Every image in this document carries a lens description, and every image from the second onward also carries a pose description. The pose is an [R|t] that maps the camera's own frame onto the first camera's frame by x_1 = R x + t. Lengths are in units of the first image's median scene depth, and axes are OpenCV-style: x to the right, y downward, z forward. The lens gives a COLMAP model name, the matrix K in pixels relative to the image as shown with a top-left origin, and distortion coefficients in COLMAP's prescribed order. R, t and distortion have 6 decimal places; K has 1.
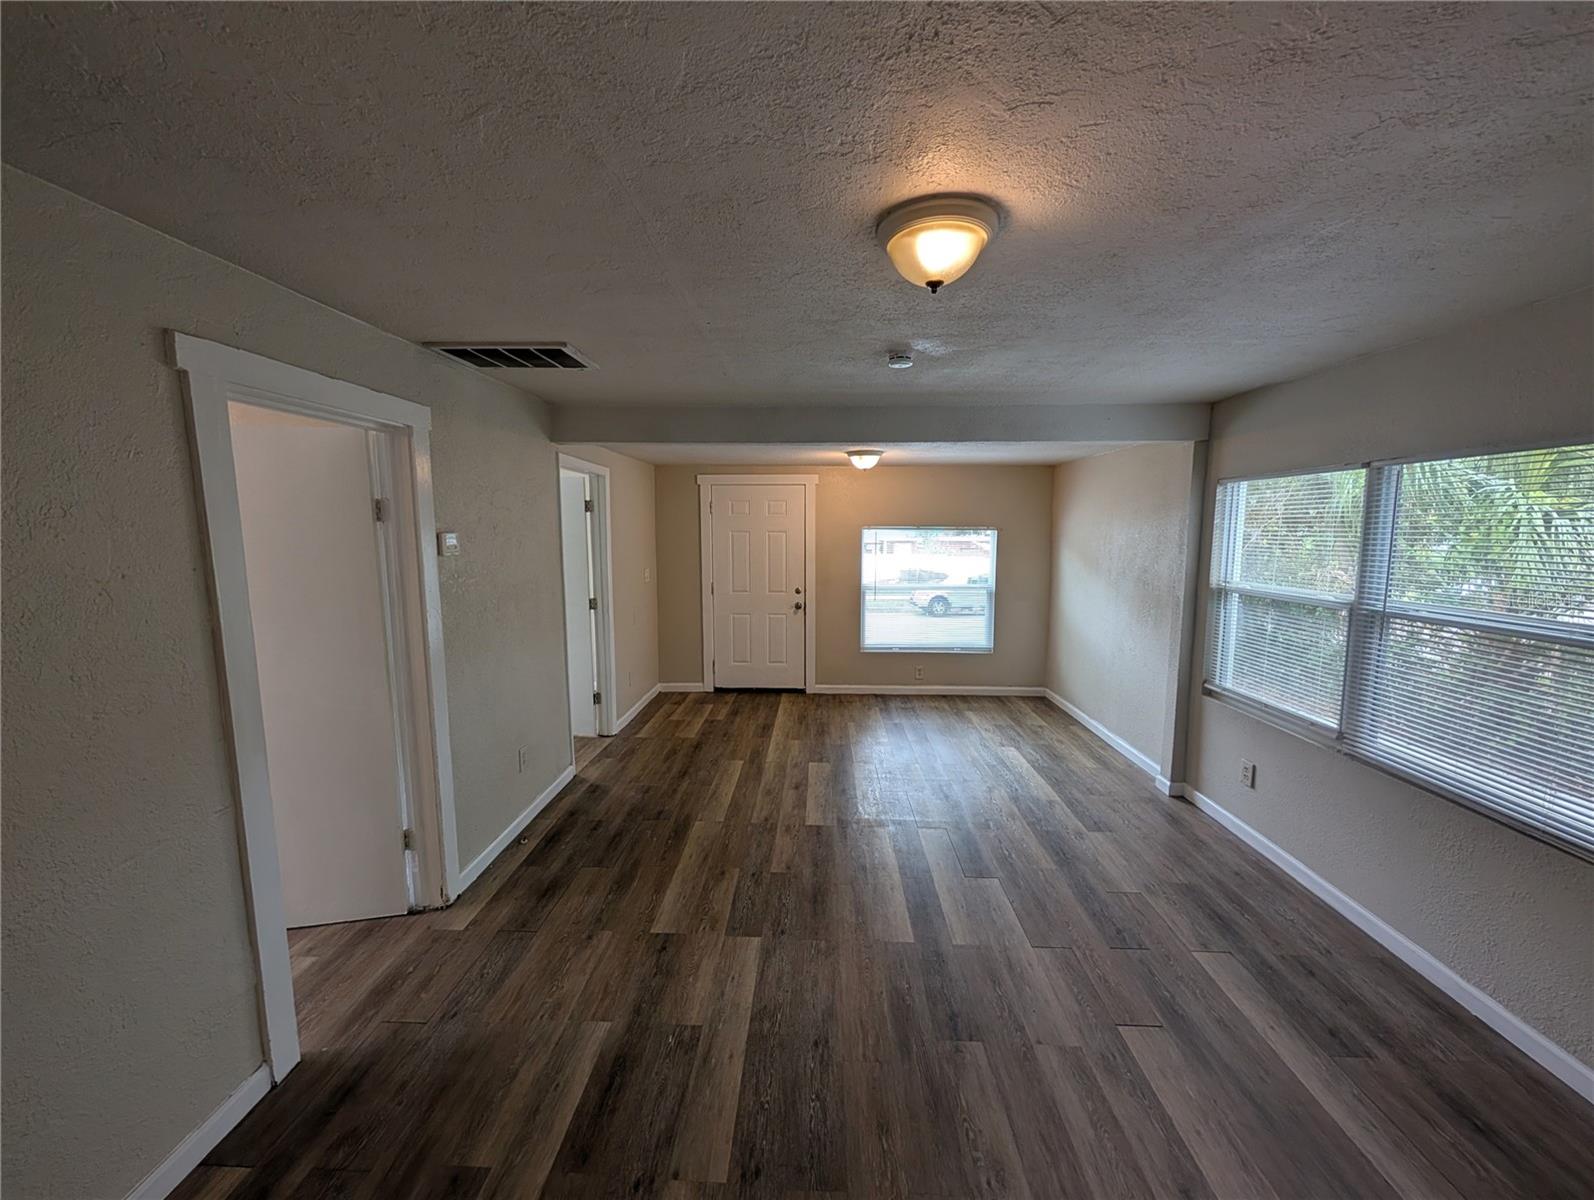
lens RADIAL K [[604.4, 0, 797.0], [0, 604.4, 600.0], [0, 0, 1]] dist [-0.000967, -0.000276]
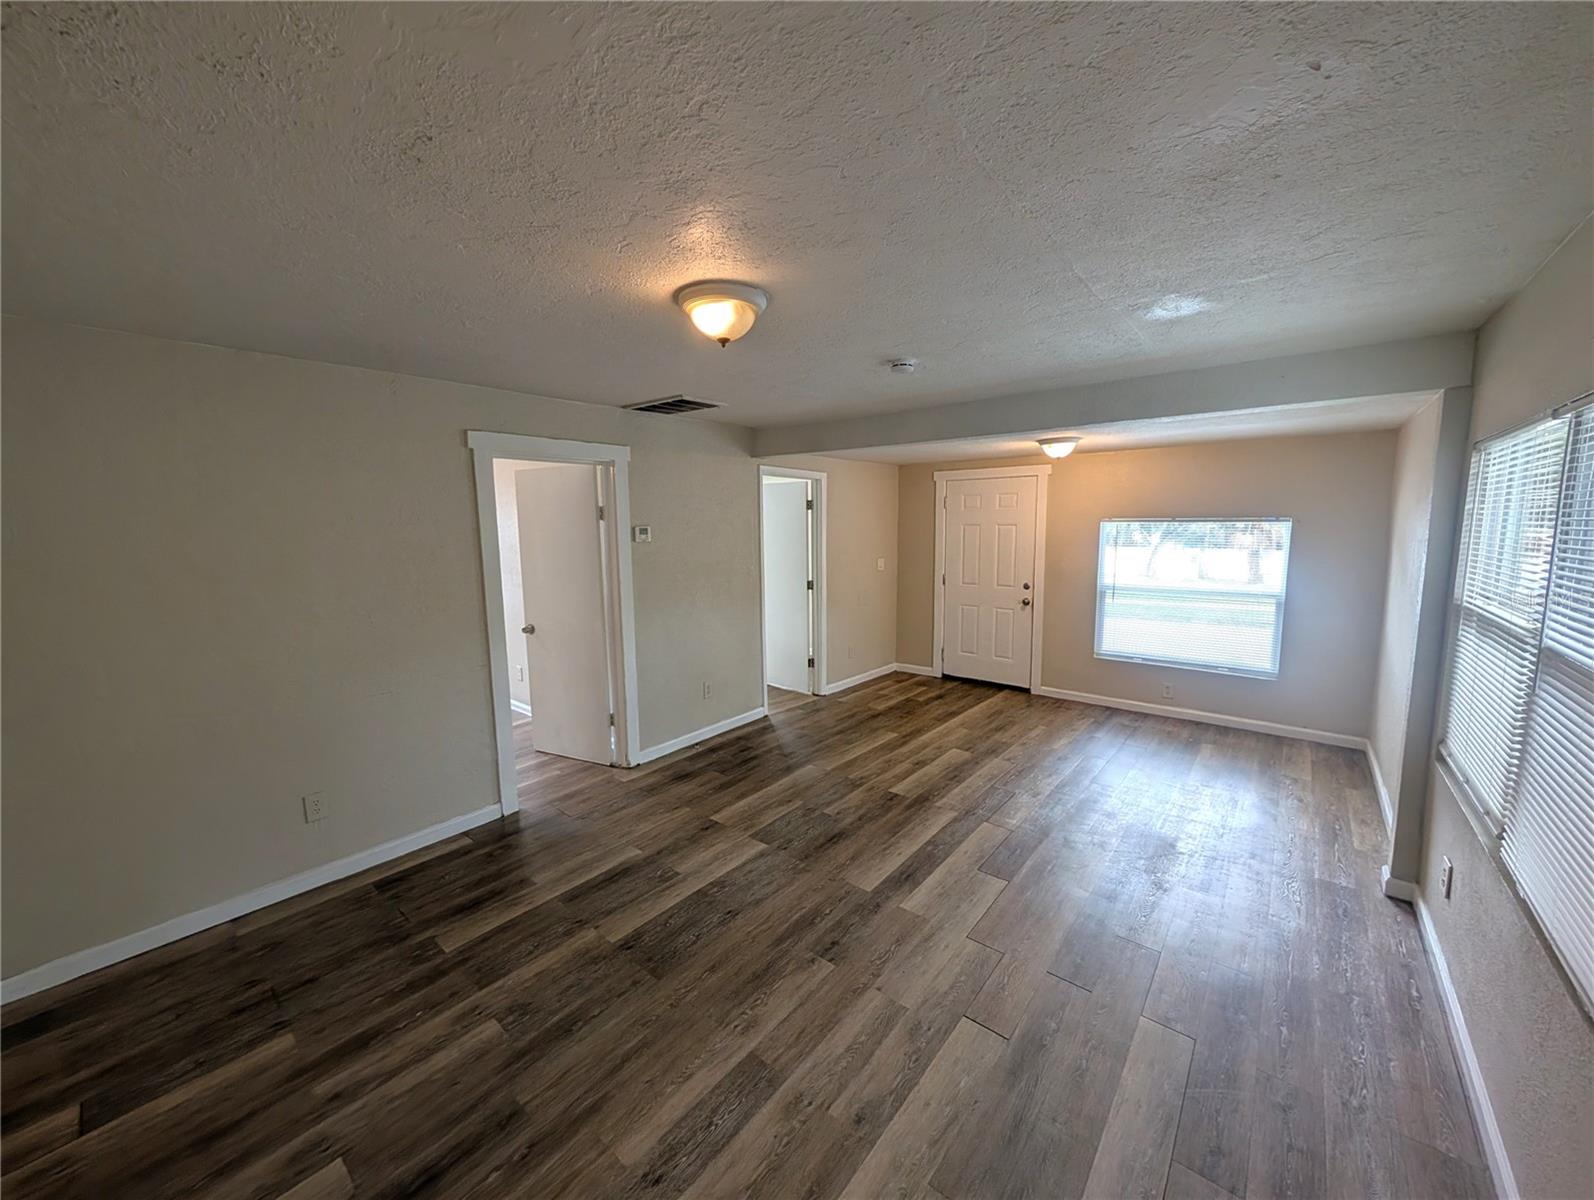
lens RADIAL K [[604.4, 0, 797.0], [0, 604.4, 600.0], [0, 0, 1]] dist [-0.000967, -0.000276]
pose [[0.795089, 0.070005, -0.602439, 0.392925], [-0.064490, 0.997443, 0.030792, 0.000931], [0.603055, 0.014369, 0.797571, 0.010161]]
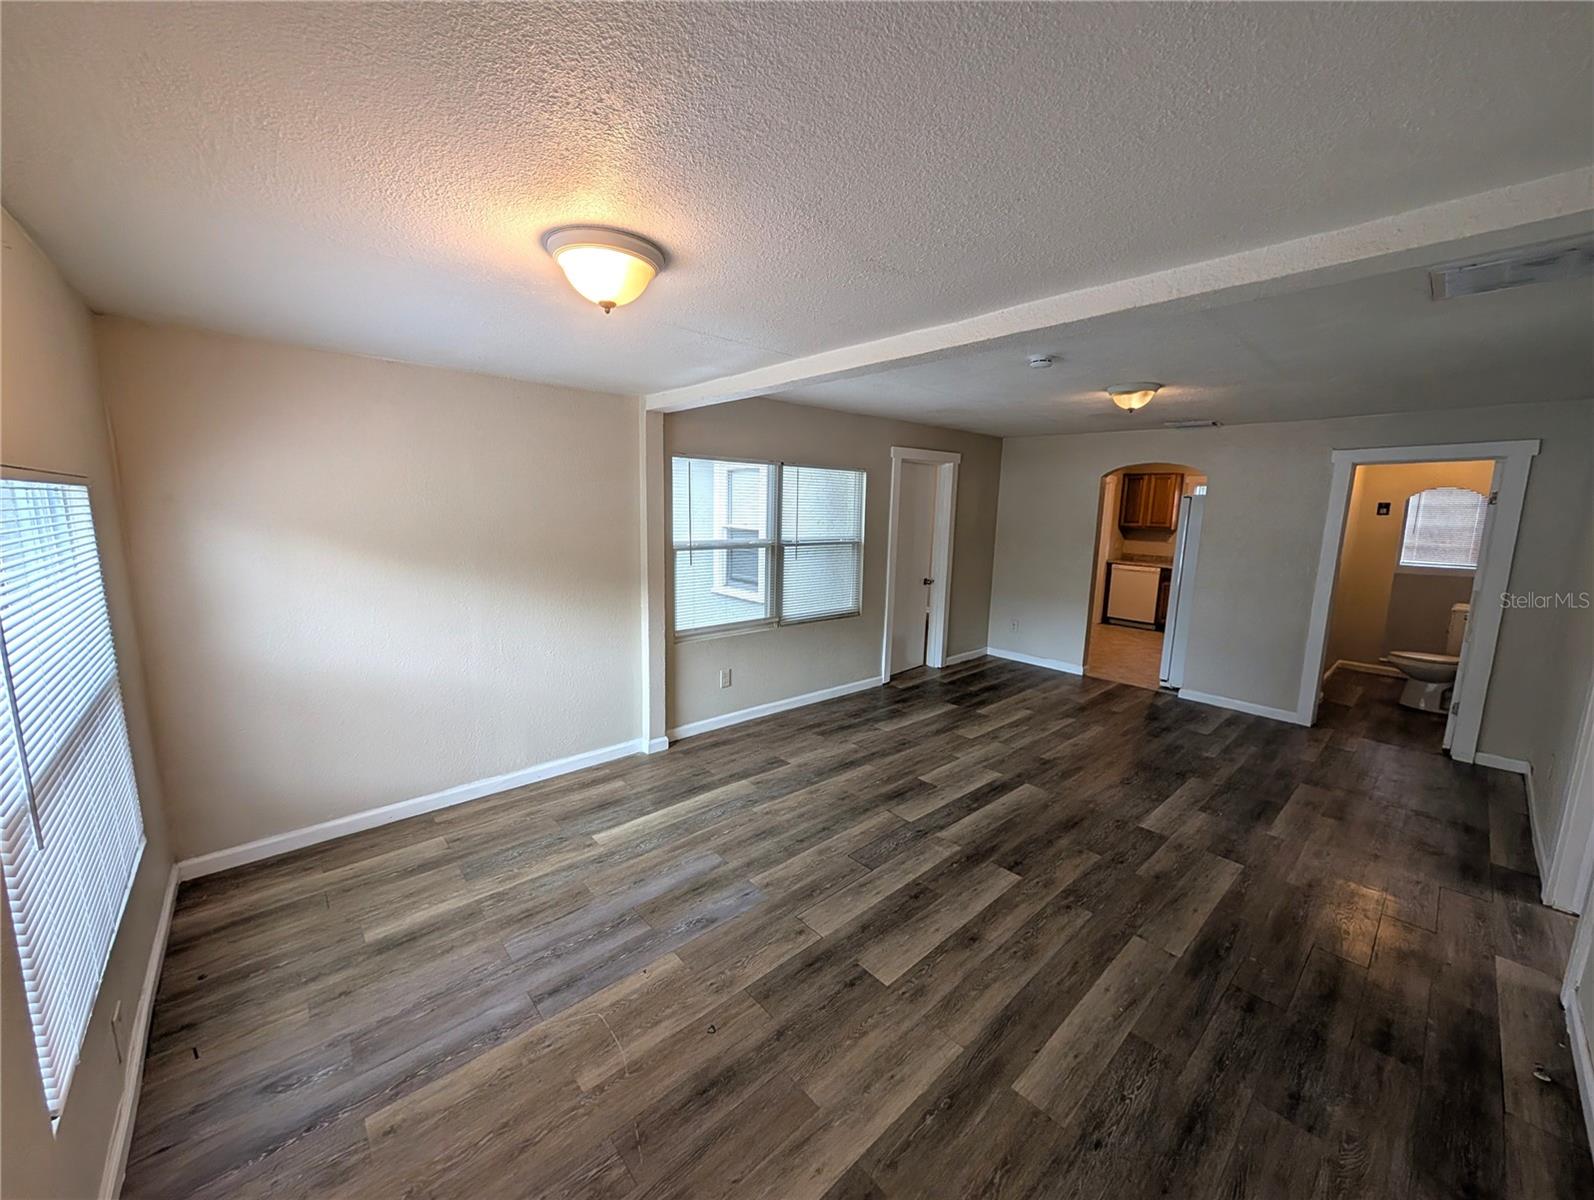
lens RADIAL K [[604.4, 0, 797.0], [0, 604.4, 600.0], [0, 0, 1]] dist [-0.000967, -0.000276]
pose [[-0.696295, -0.126533, 0.706514, -0.220206], [0.063742, 0.969548, 0.236461, -0.140039], [-0.714920, 0.209681, -0.667026, 1.248240]]
